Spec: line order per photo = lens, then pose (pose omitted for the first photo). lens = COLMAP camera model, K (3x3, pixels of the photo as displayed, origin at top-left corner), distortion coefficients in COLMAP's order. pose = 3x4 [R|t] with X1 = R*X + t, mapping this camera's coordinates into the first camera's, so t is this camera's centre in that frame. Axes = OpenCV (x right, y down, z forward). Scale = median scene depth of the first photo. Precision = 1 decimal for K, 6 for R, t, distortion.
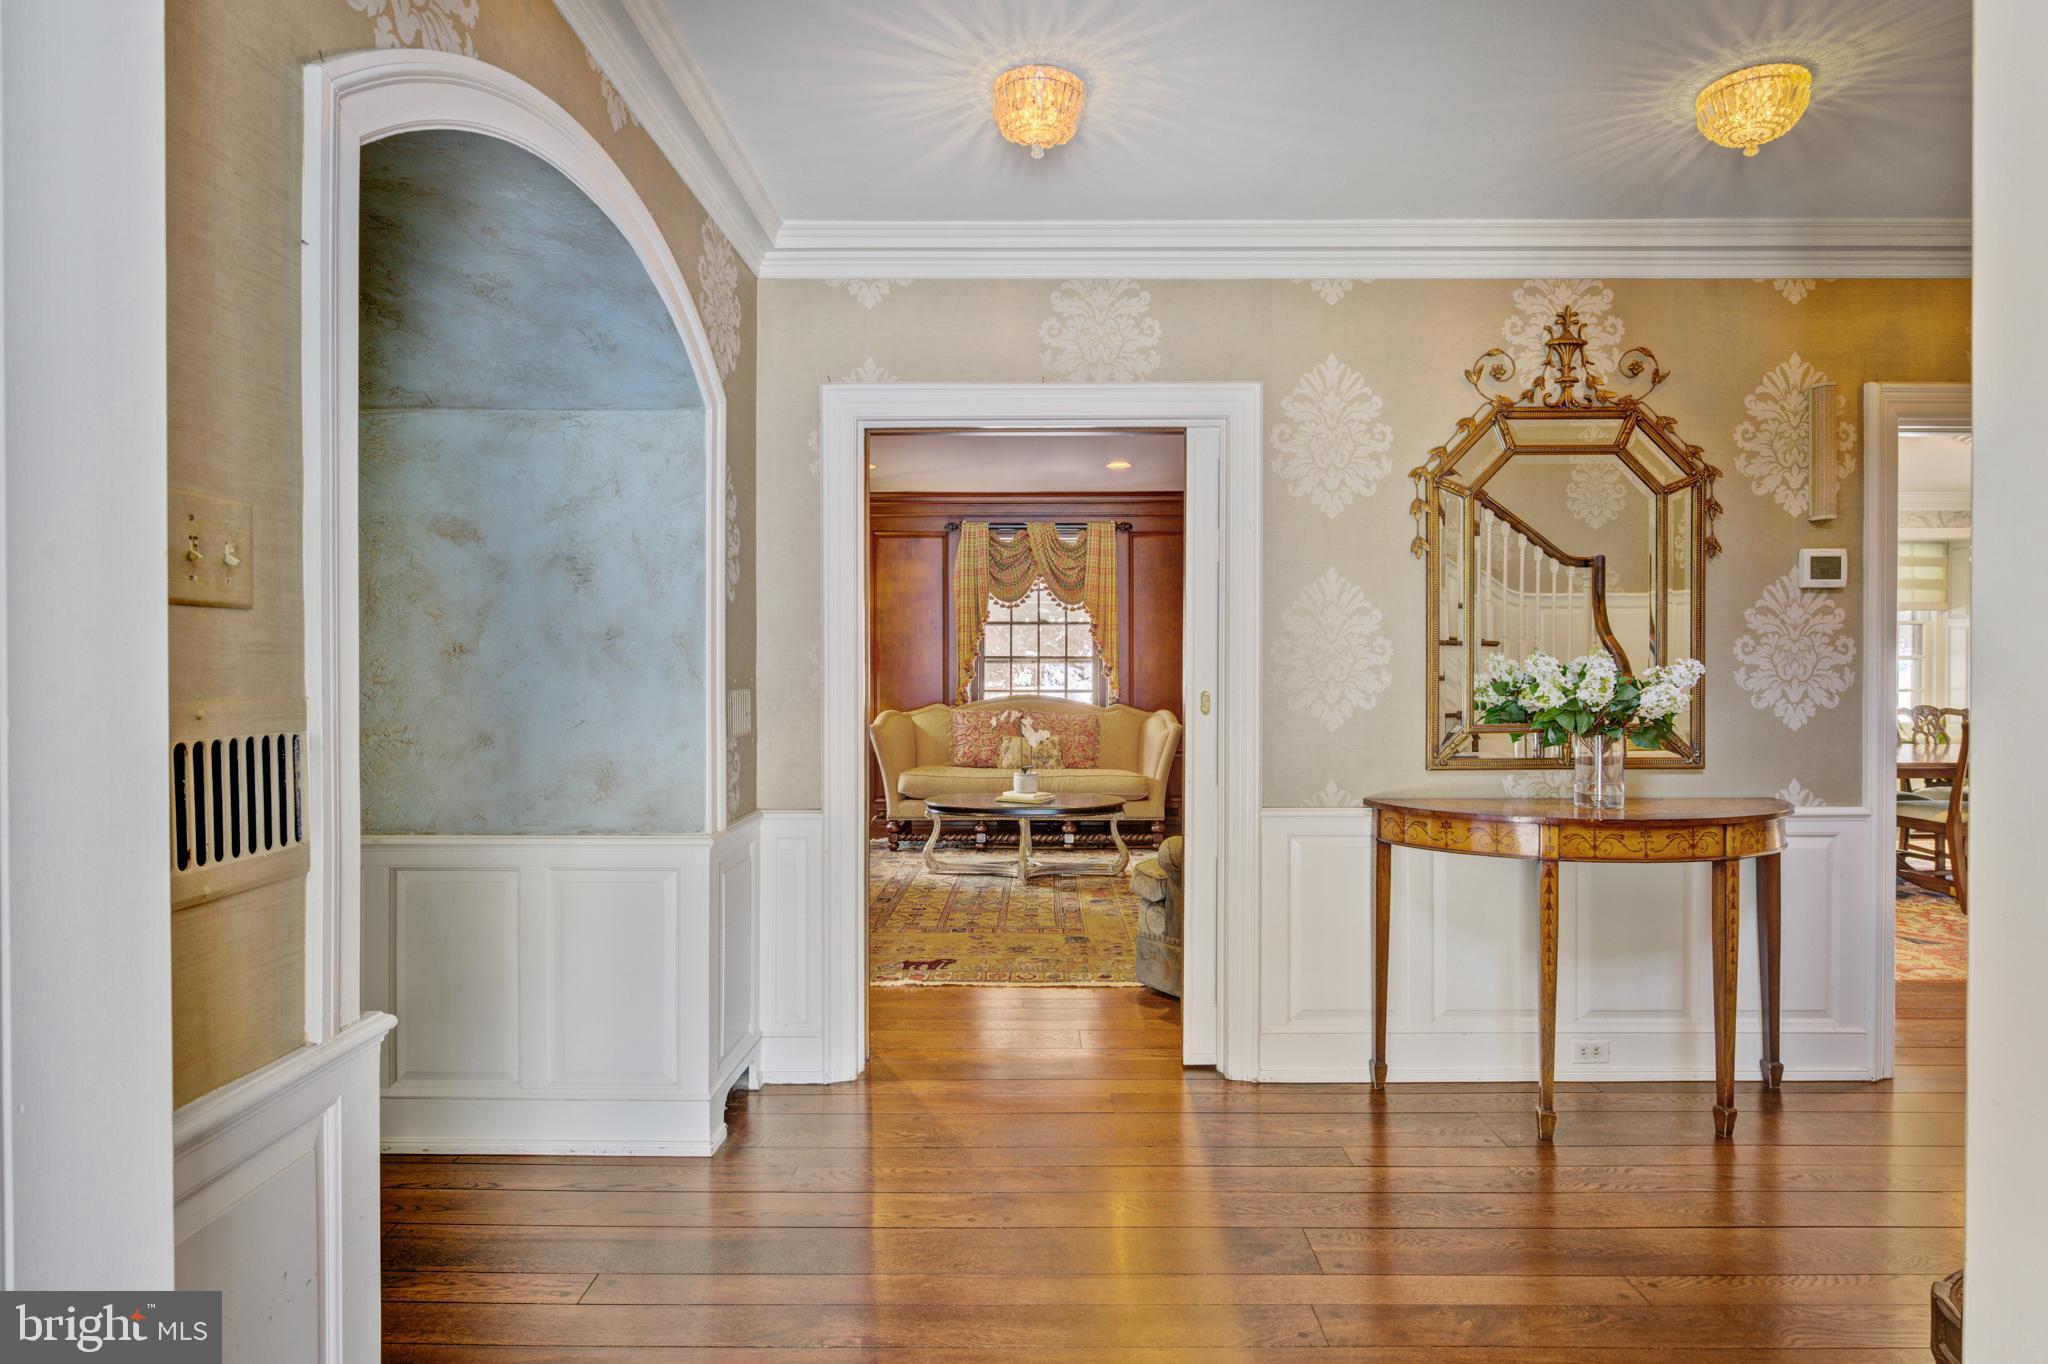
lens RADIAL K [[1061.8, 0, 1026.1], [0, 1061.8, 675.6], [0, 0, 1]] dist [-0.000522, -0.000054]
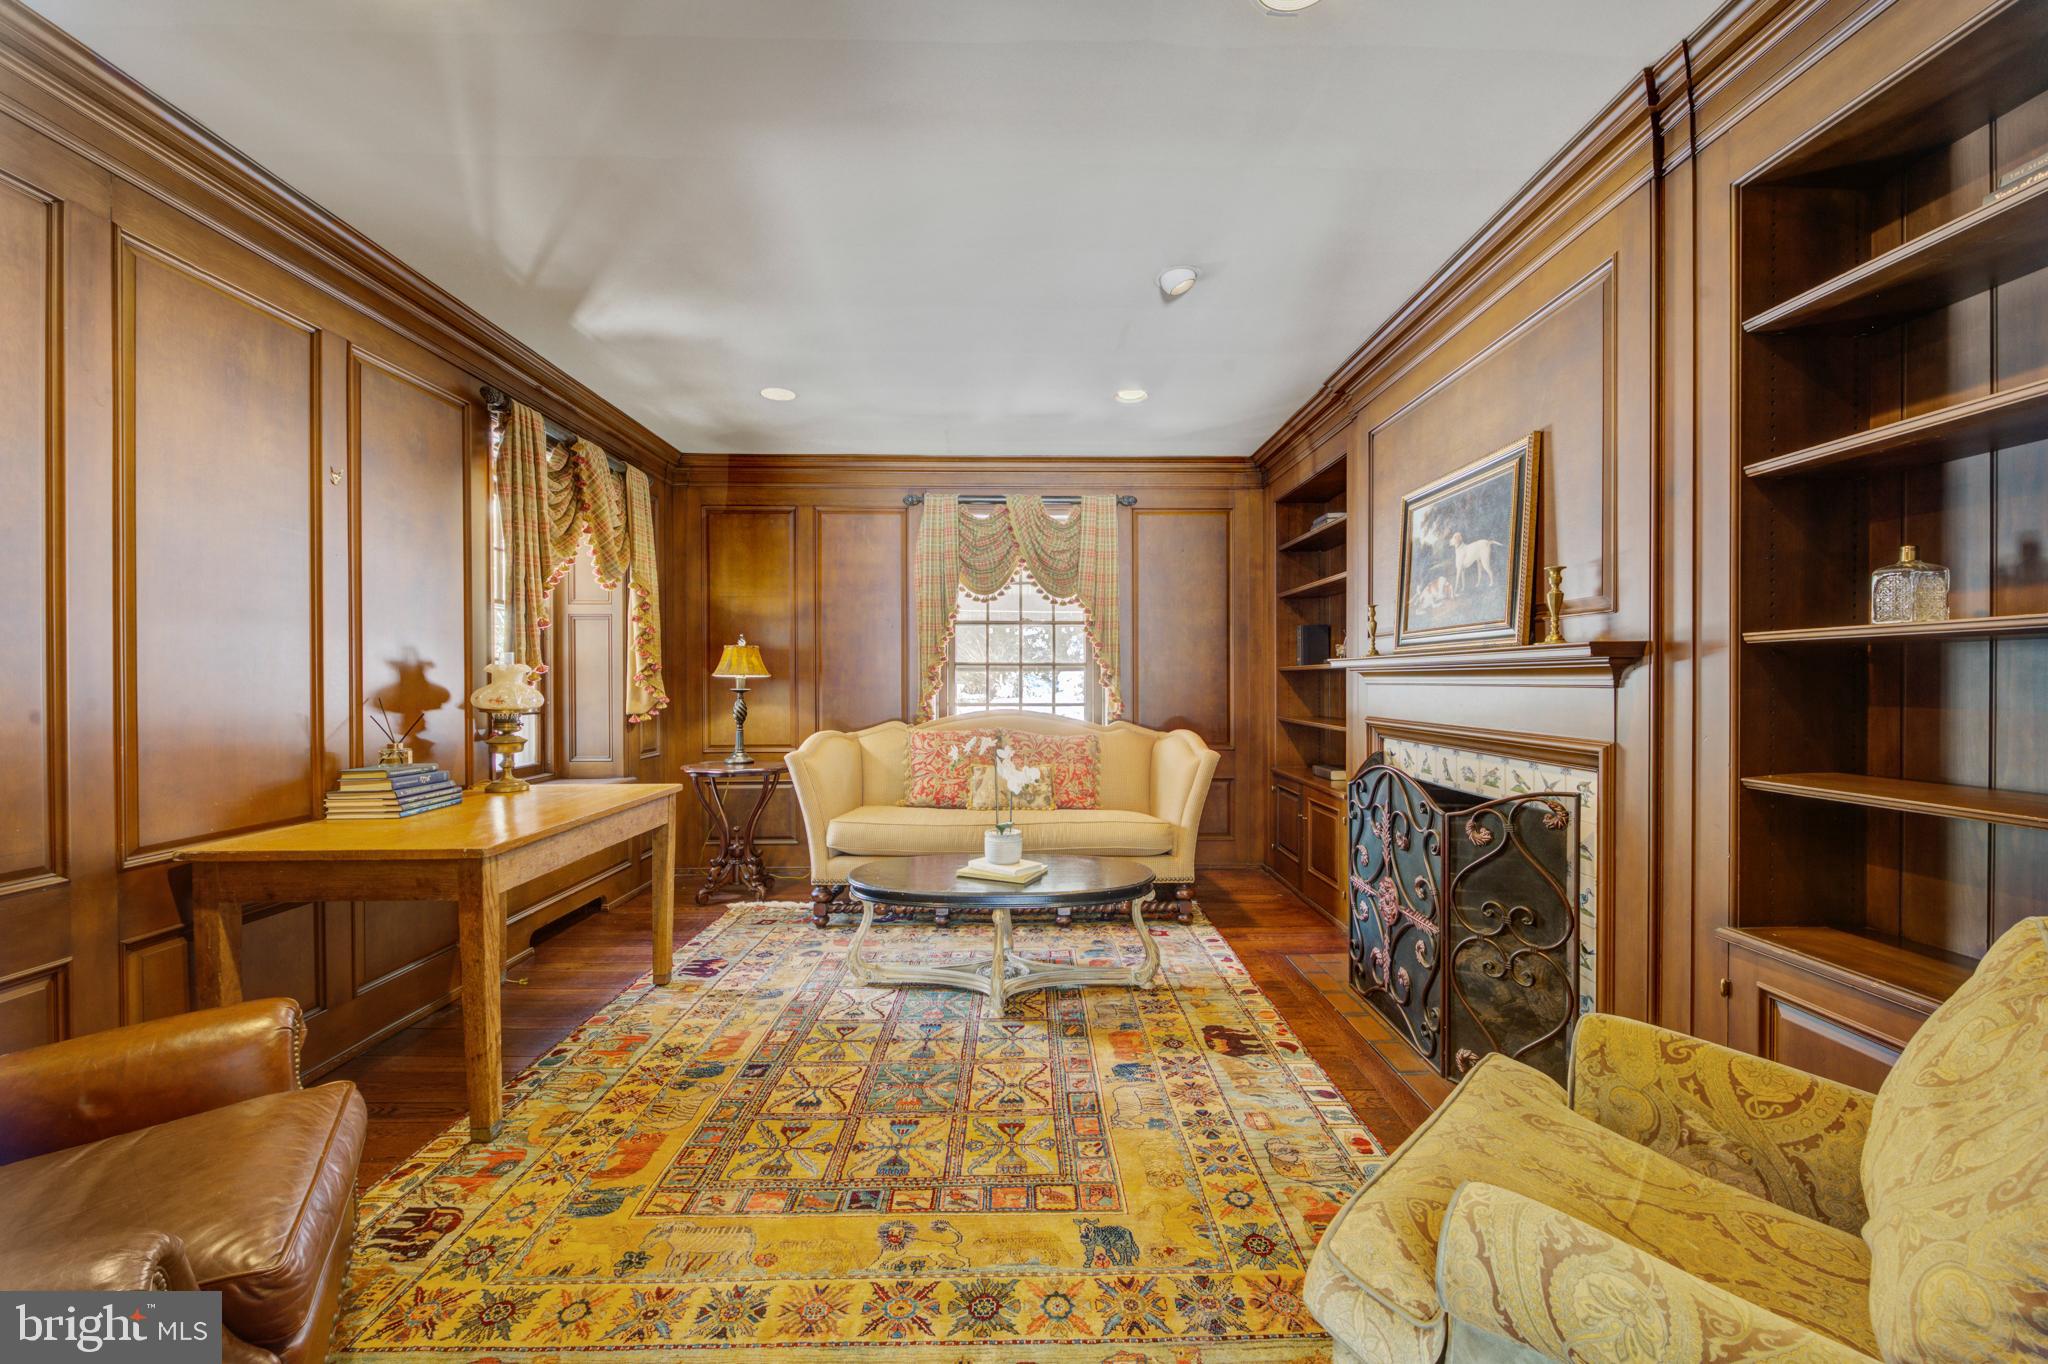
lens RADIAL K [[806.3, 0, 1022.6], [0, 806.3, 681.5], [0, 0, 1]] dist [0.000094, 0.000036]
pose [[0.999826, 0.000408, 0.018626, 0.001846], [-0.000190, 0.999931, -0.011708, 0.003803], [-0.018630, 0.011702, 0.999758, 0.392707]]
